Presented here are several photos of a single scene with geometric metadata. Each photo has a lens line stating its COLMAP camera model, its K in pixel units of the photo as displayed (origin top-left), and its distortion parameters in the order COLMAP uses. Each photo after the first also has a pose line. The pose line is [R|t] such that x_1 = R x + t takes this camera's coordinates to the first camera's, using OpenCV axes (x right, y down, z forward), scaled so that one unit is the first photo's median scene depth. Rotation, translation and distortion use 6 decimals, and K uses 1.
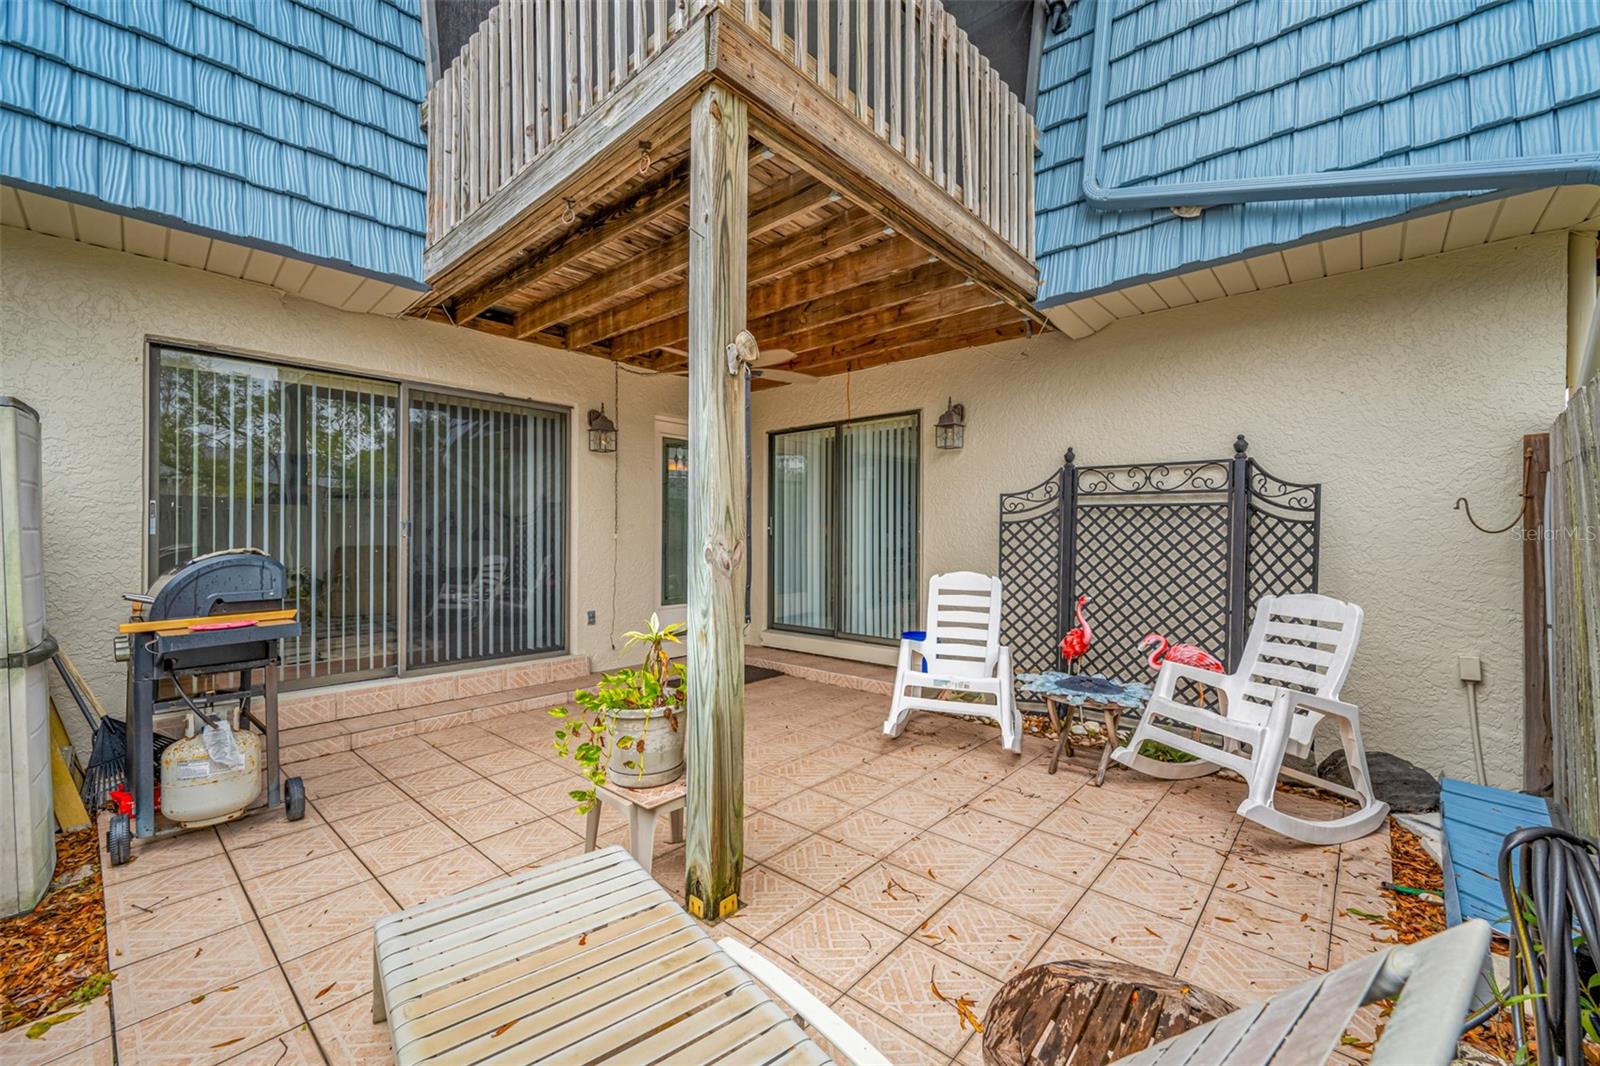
lens RADIAL K [[637.5, 0, 802.7], [0, 637.5, 521.3], [0, 0, 1]] dist [0.012980, -0.000059]
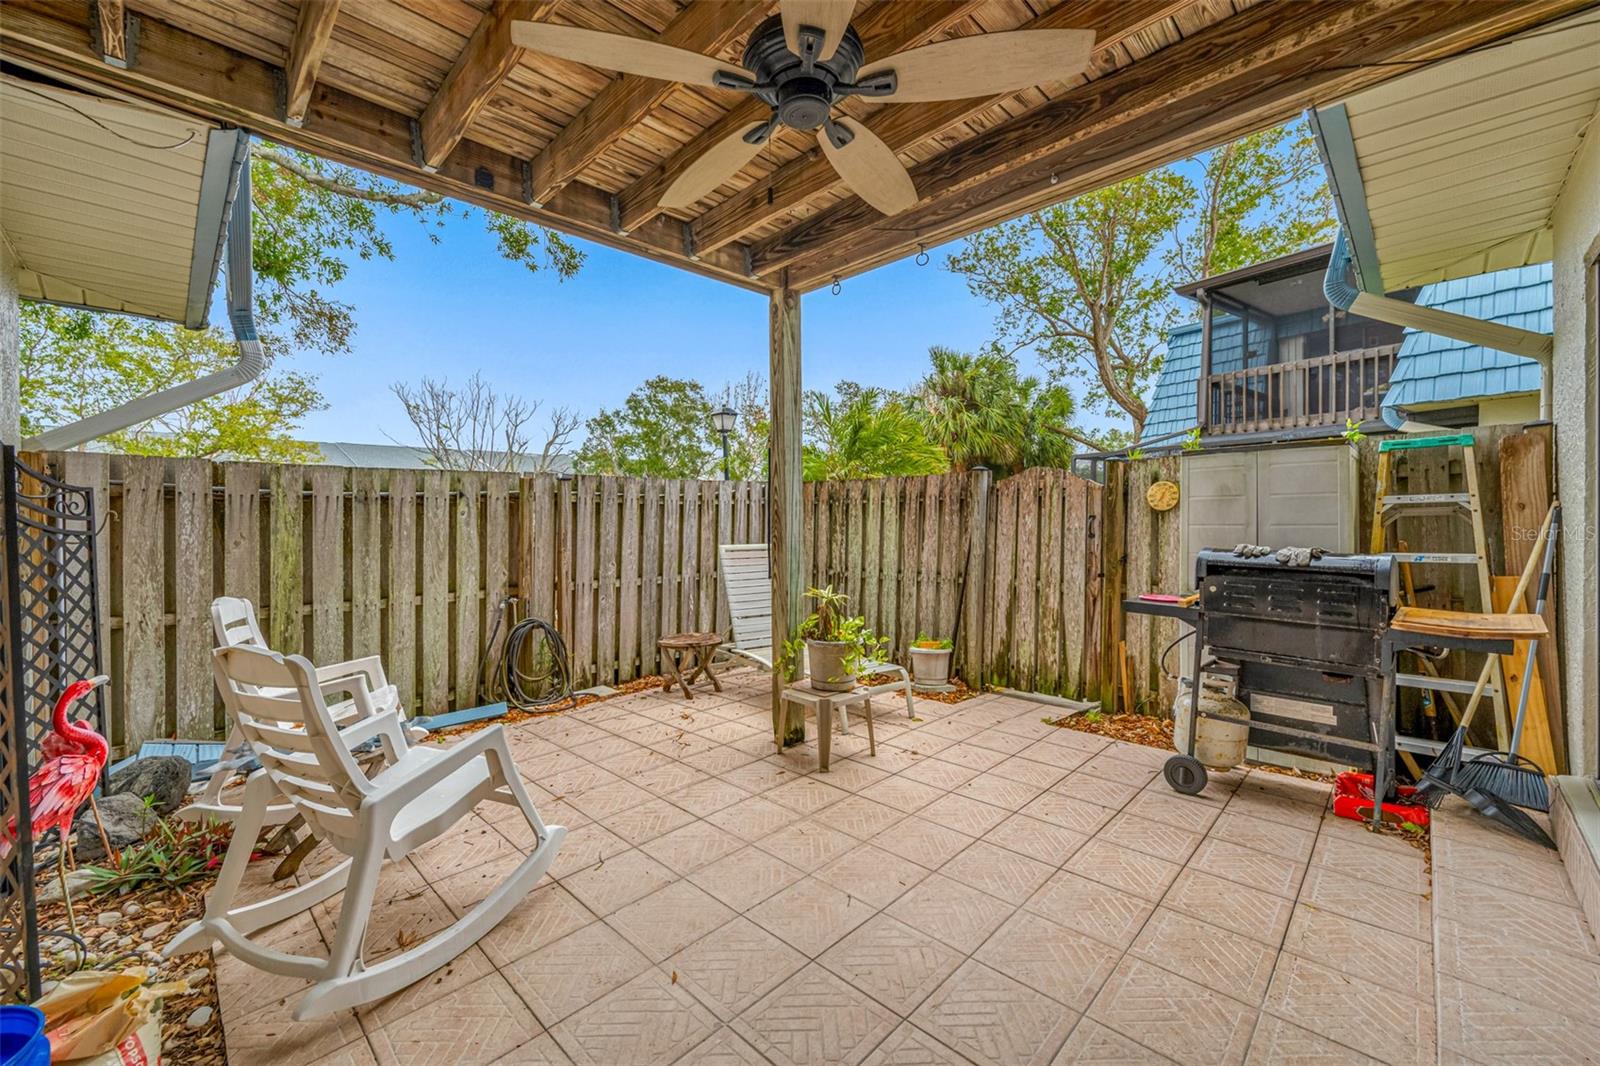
lens RADIAL K [[634.8, 0, 795.2], [0, 634.8, 524.4], [0, 0, 1]] dist [0.000155, -0.000207]
pose [[-0.998433, 0.011426, 0.054783, -0.147189], [0.010812, 0.999876, -0.011490, 0.007928], [-0.054907, -0.010880, -0.998432, 1.561953]]
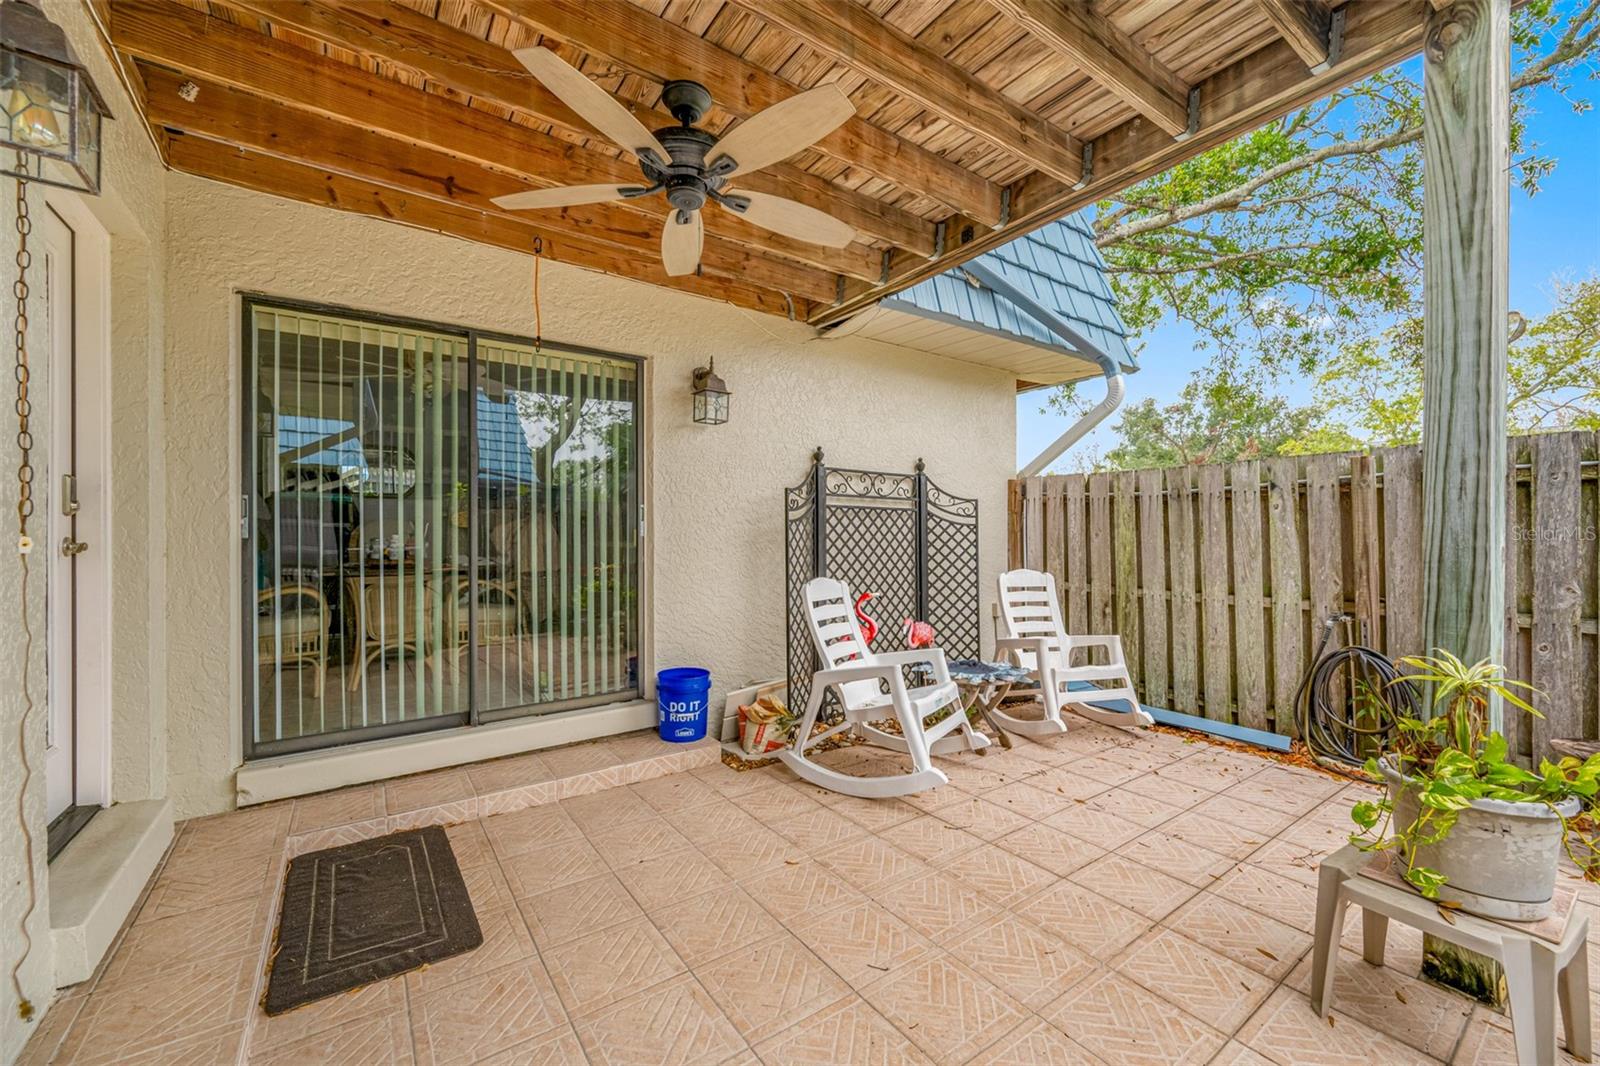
lens RADIAL K [[634.8, 0, 795.2], [0, 634.8, 524.4], [0, 0, 1]] dist [0.000155, -0.000207]
pose [[0.228009, 0.012932, 0.973573, -0.641141], [-0.017825, 0.999800, -0.009106, 0.018381], [-0.973496, -0.015278, 0.228193, 0.935035]]
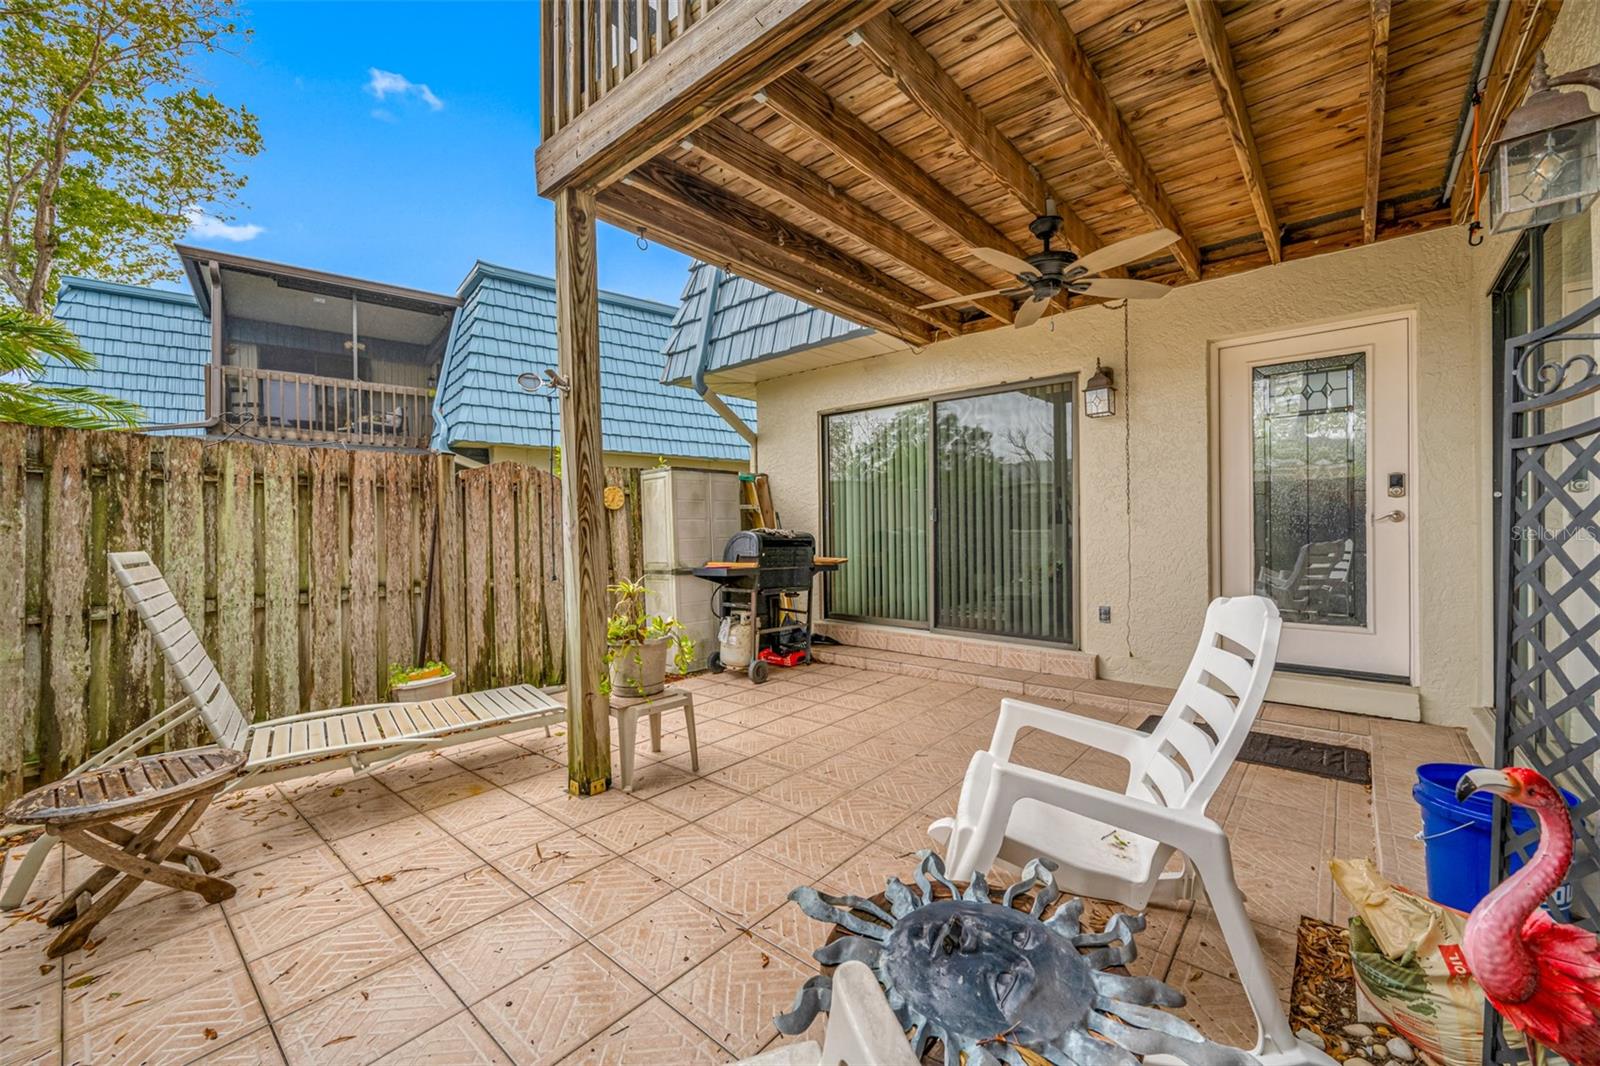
lens RADIAL K [[634.4, 0, 816.9], [0, 634.4, 535.5], [0, 0, 1]] dist [0.000150, -0.000008]
pose [[0.028625, 0.010520, -0.999535, 0.686914], [0.032585, 0.999403, 0.011451, 0.033822], [0.999059, -0.032897, 0.028265, 0.823340]]
